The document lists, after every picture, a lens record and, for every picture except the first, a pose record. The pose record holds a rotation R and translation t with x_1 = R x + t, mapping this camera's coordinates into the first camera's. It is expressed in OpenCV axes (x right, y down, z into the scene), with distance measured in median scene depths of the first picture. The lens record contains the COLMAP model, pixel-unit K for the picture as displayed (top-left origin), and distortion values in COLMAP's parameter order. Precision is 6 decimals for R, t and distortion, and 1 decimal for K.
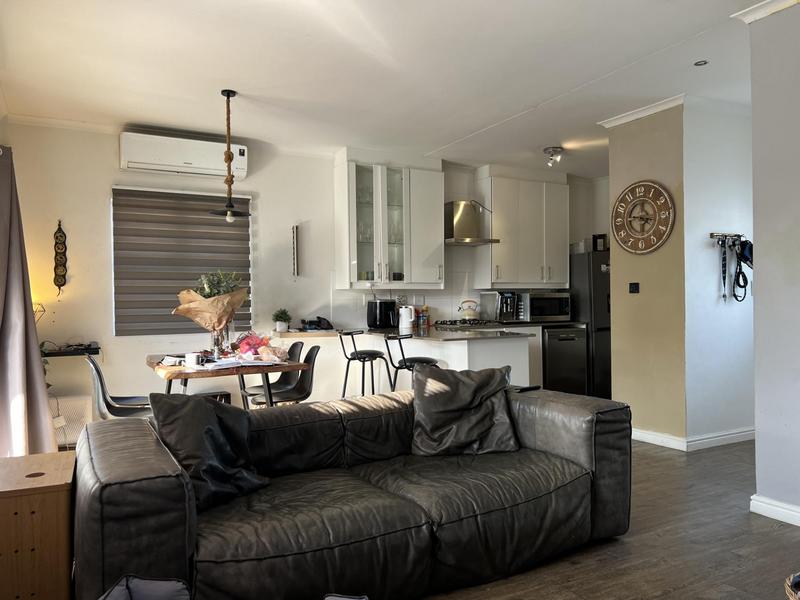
lens RADIAL K [[607.1, 0, 400.0], [0, 607.1, 300.0], [0, 0, 1]] dist [0.000133, 0.000011]
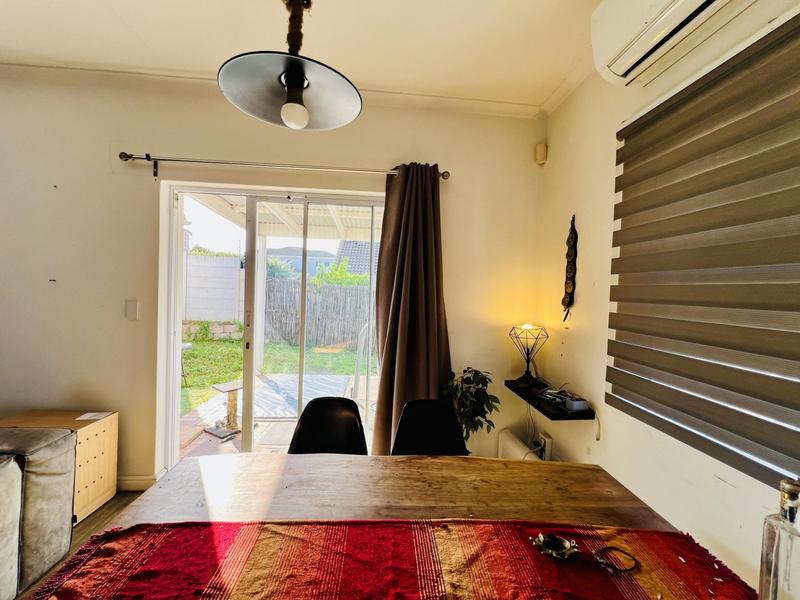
lens RADIAL K [[319.5, 0, 396.9], [0, 319.5, 300.0], [0, 0, 1]] dist [-0.000351, -0.000151]
pose [[-0.432841, 0.019061, -0.901269, -0.132761], [-0.031337, 0.998854, 0.036175, -0.039647], [0.900926, 0.043901, -0.431747, 0.973301]]
